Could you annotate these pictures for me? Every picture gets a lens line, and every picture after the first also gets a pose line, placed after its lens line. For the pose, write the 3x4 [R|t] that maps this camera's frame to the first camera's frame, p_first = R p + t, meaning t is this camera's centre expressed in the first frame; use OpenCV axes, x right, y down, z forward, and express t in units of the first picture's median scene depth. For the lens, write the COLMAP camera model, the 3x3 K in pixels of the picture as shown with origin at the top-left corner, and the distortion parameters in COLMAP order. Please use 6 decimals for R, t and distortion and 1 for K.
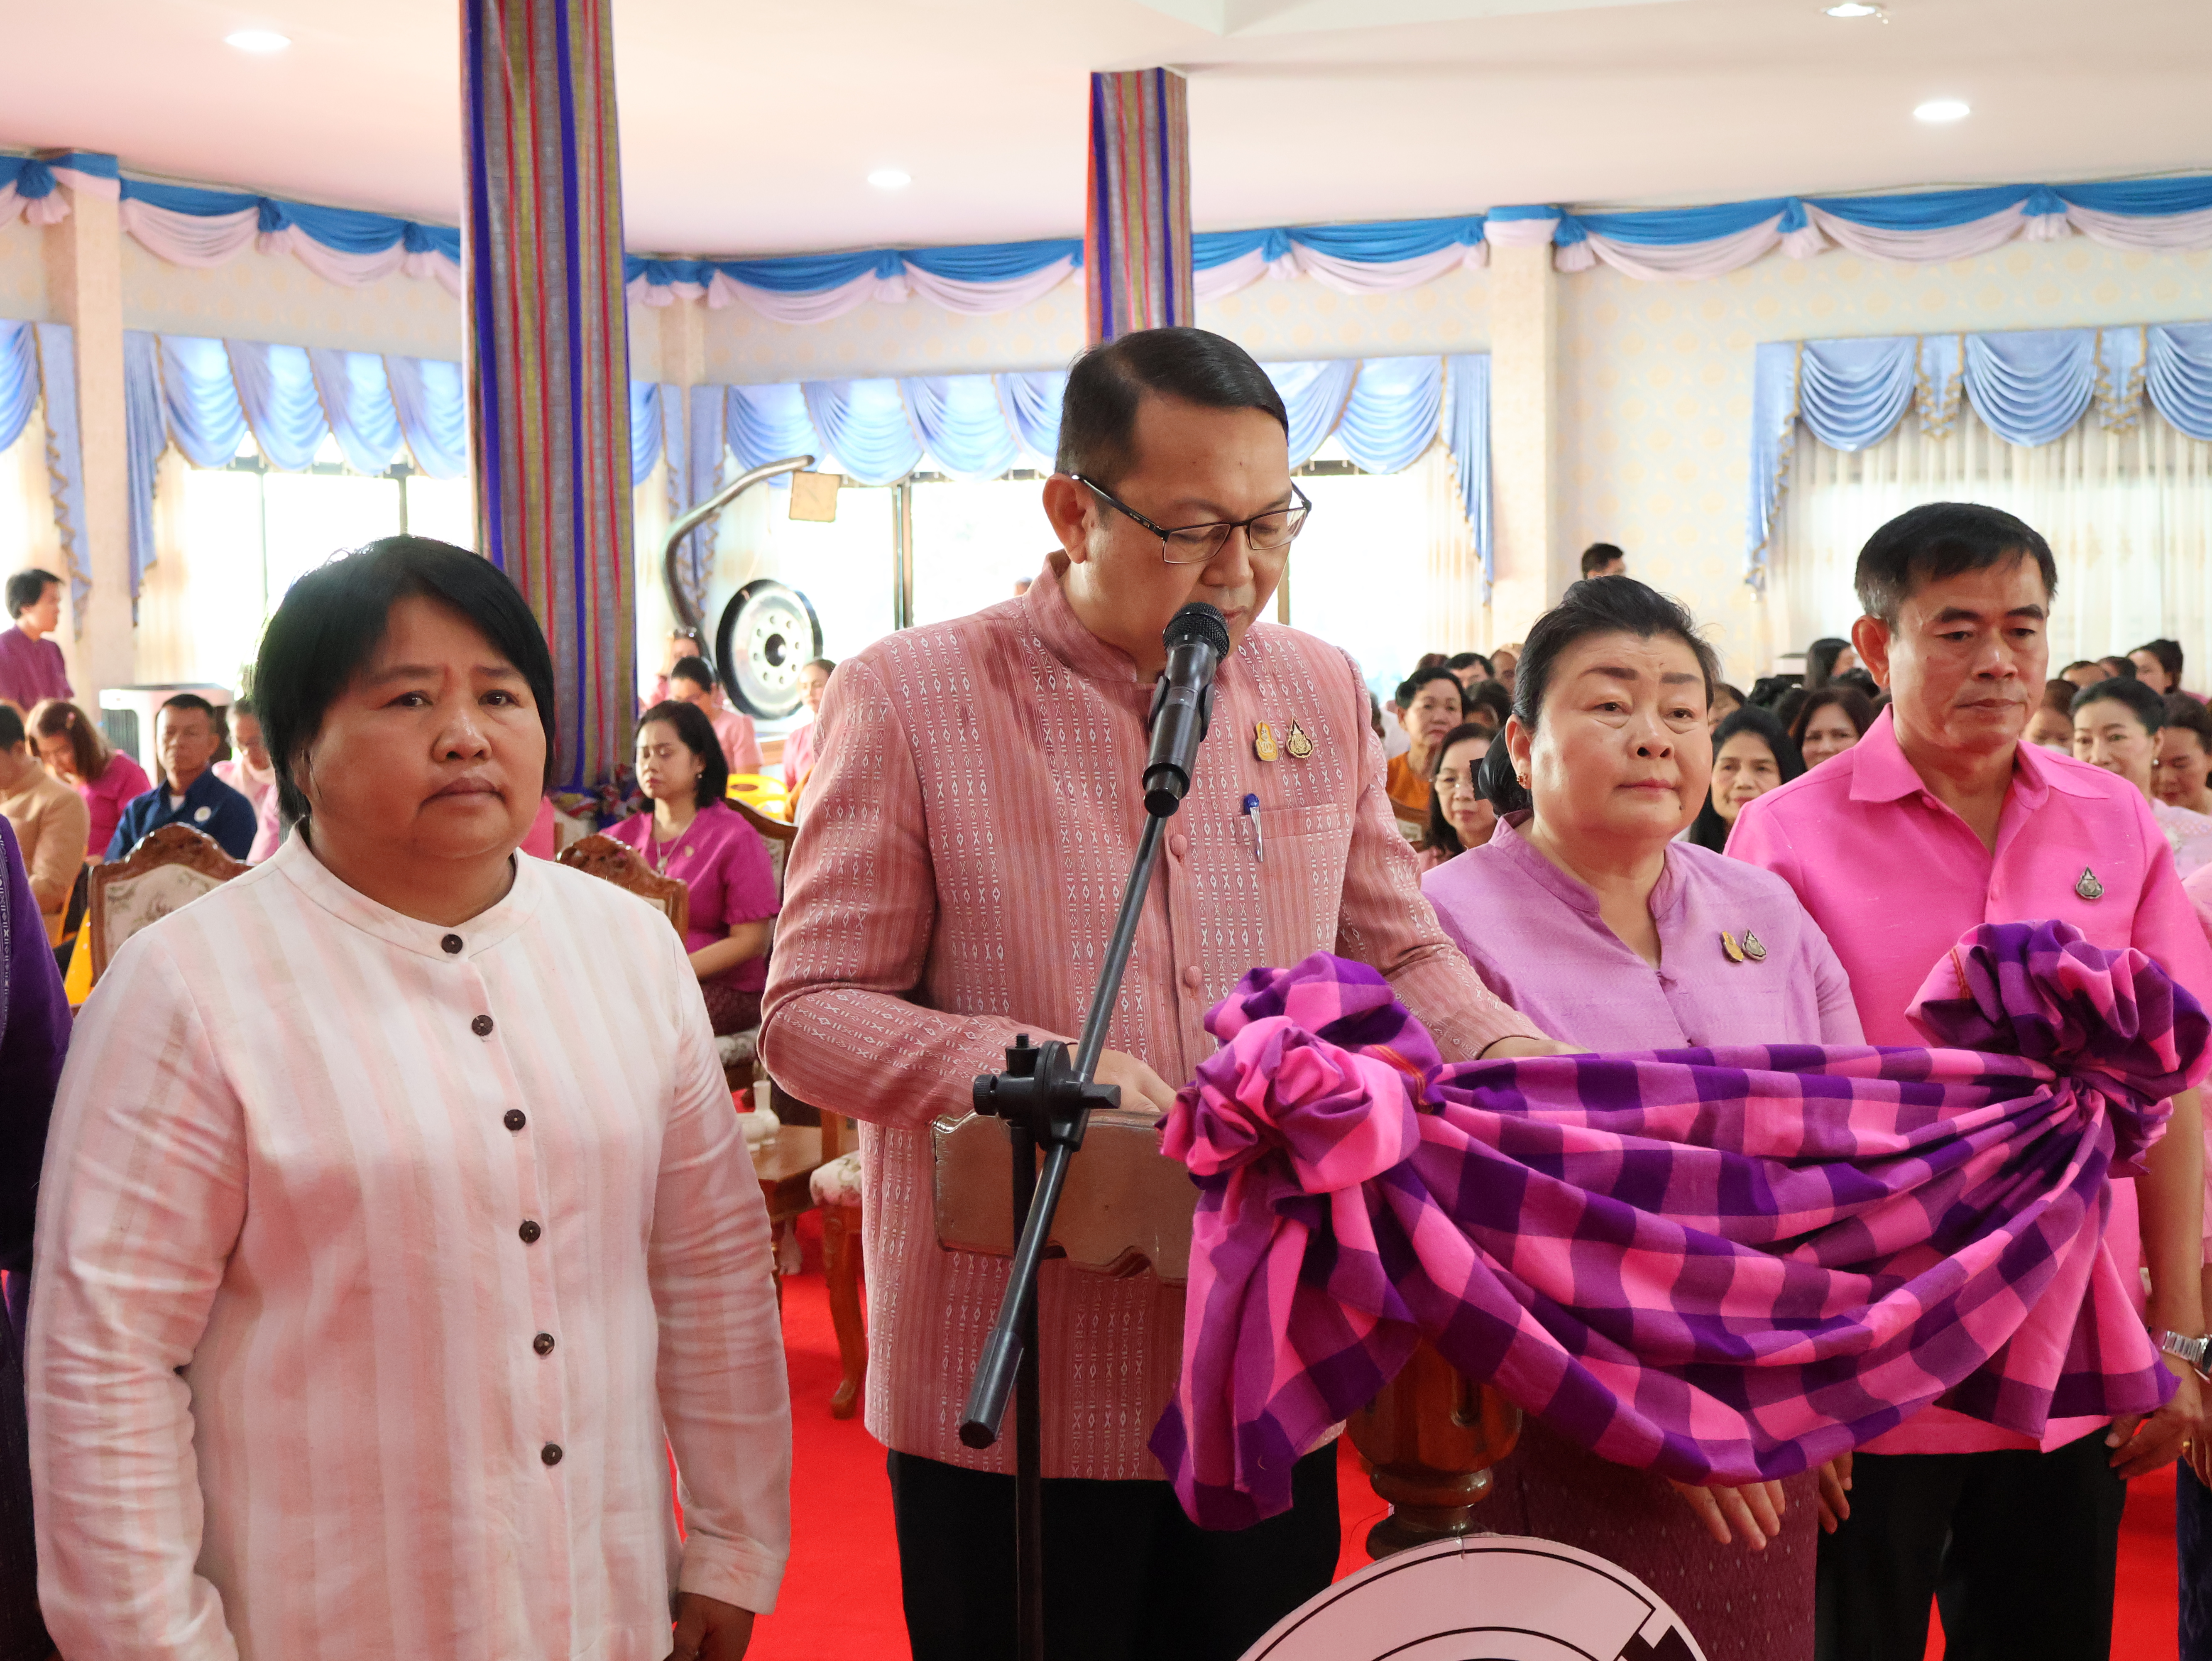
lens RADIAL K [[3272.5, 0, 1106.5], [0, 3272.5, 836.5], [0, 0, 1]] dist [-0.002249, 0.000000]
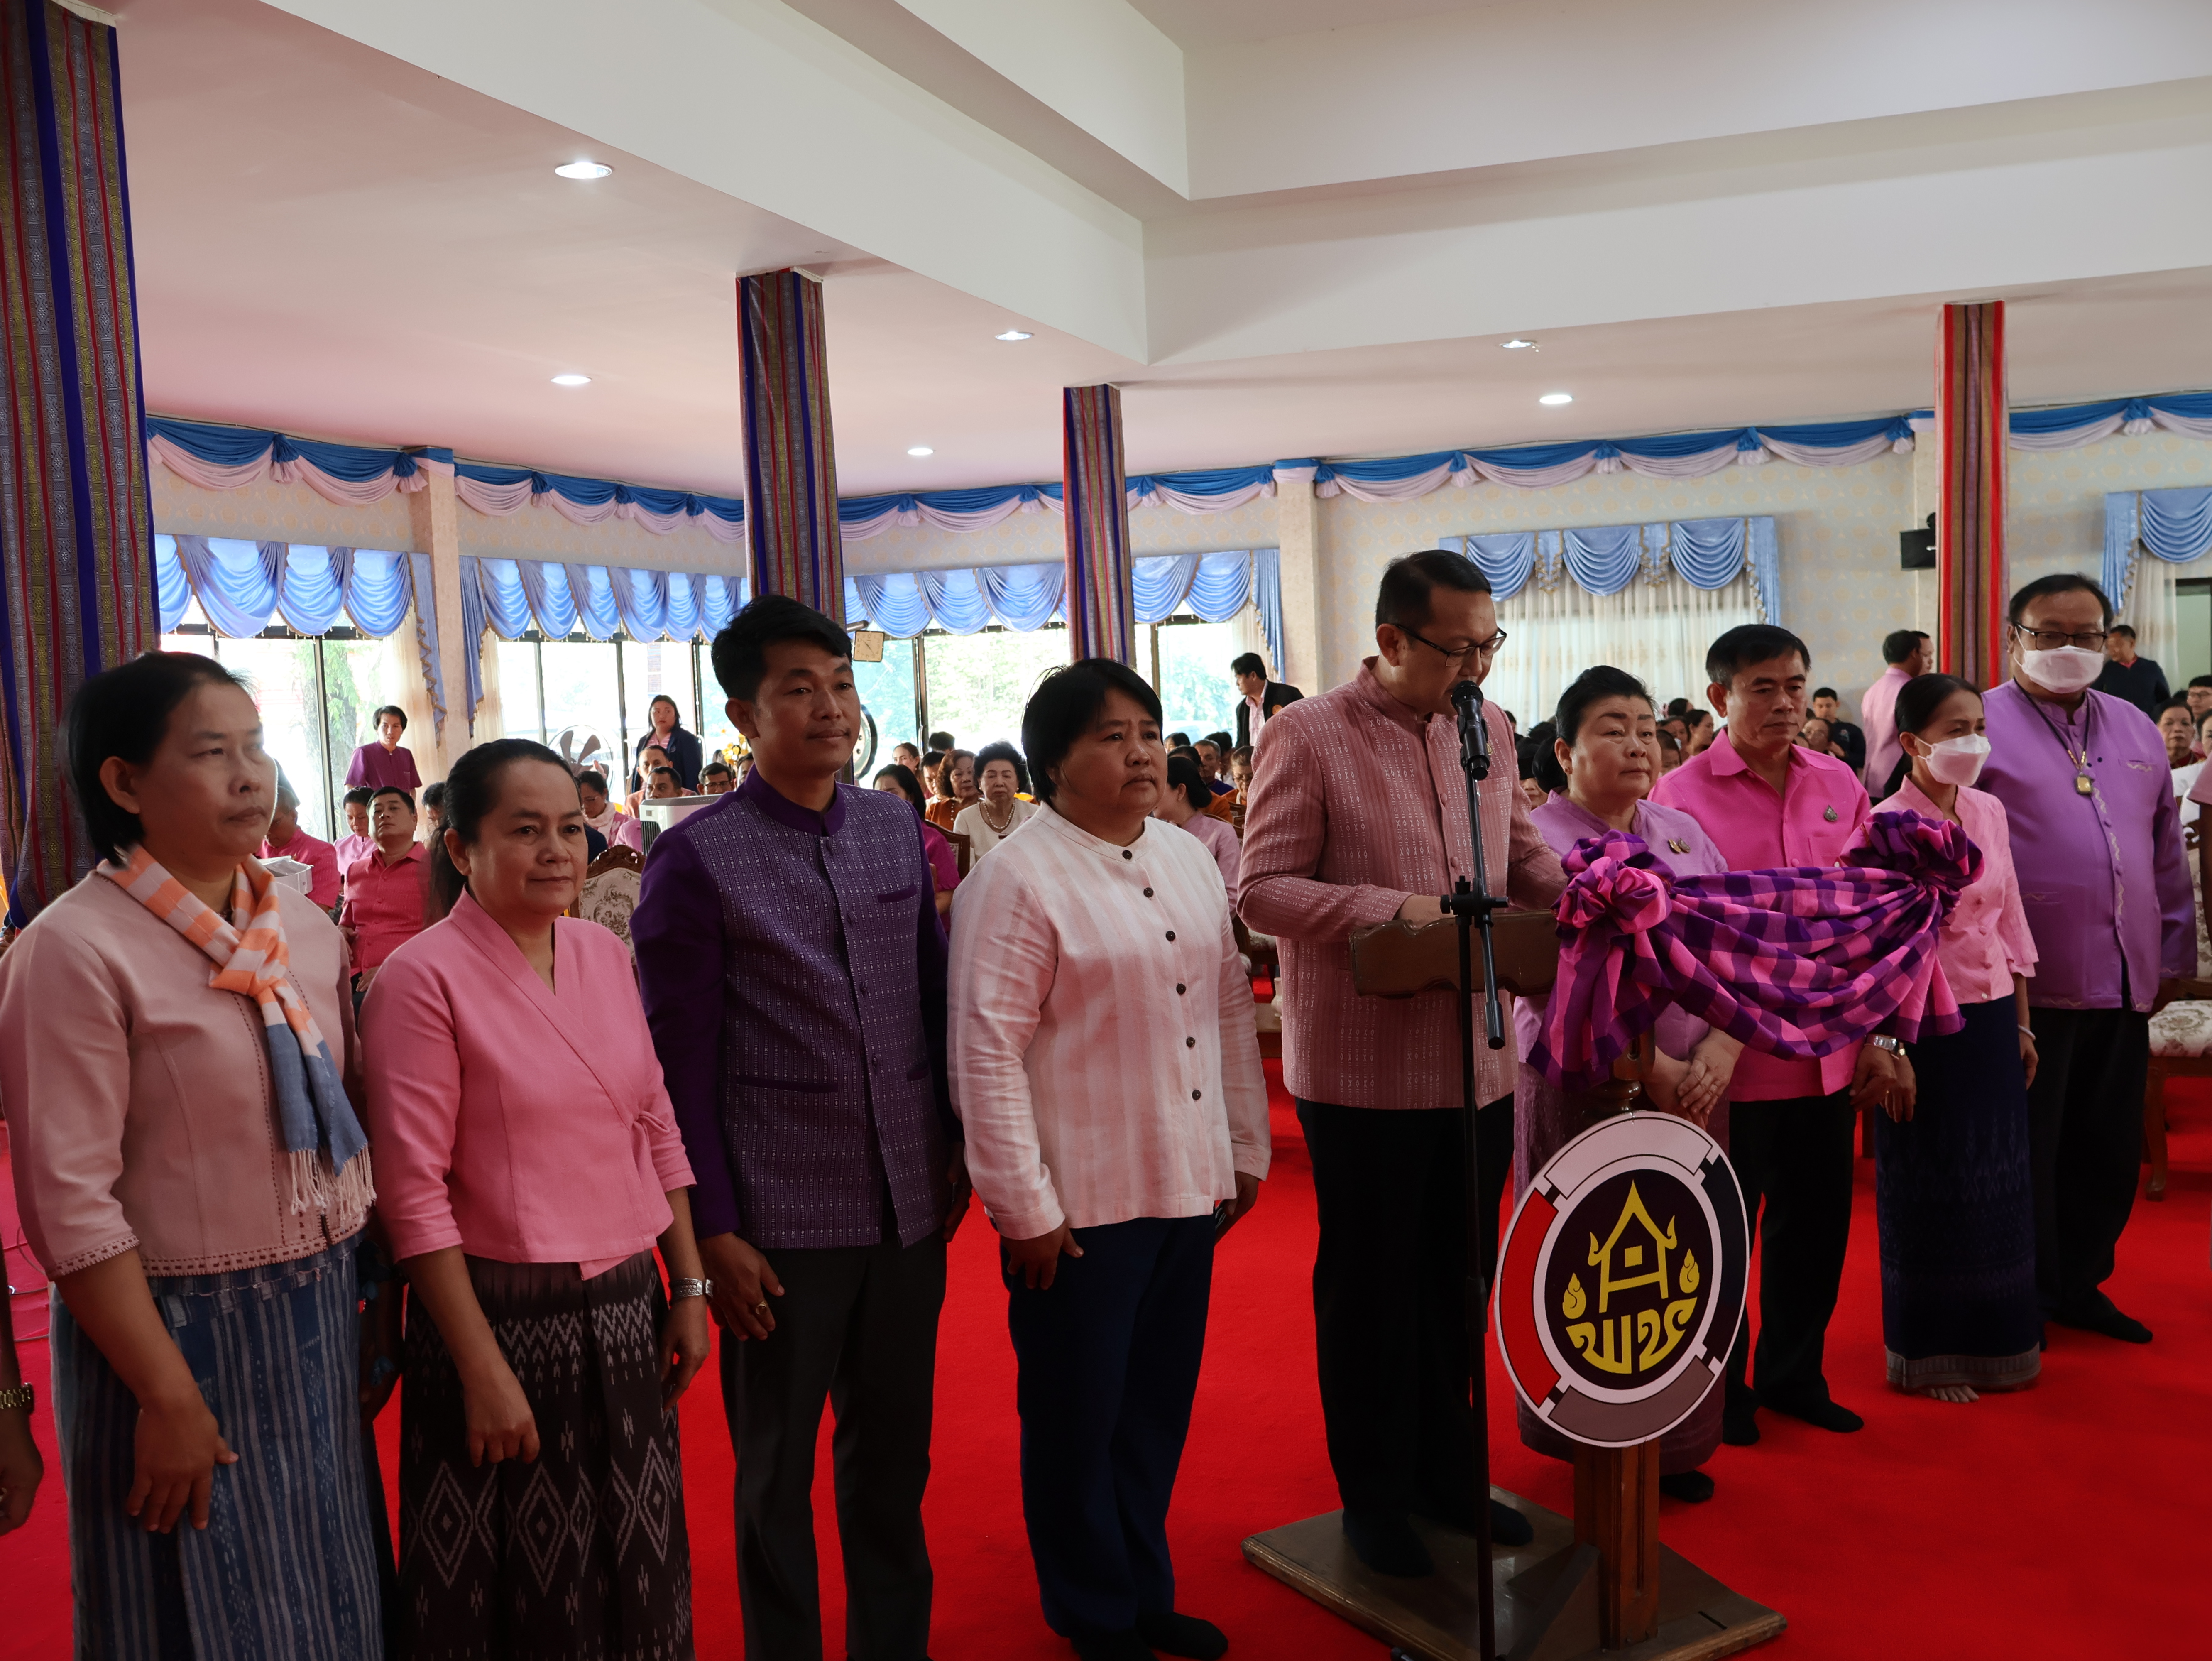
lens RADIAL K [[2082.6, 0, 1115.4], [0, 2082.6, 832.4], [0, 0, 1]] dist [-0.004986, 0.000000]
pose [[0.997049, -0.034794, 0.068436, -0.224593], [0.035602, 0.999309, -0.010630, 0.024182], [-0.068019, 0.013036, 0.997599, -0.240134]]
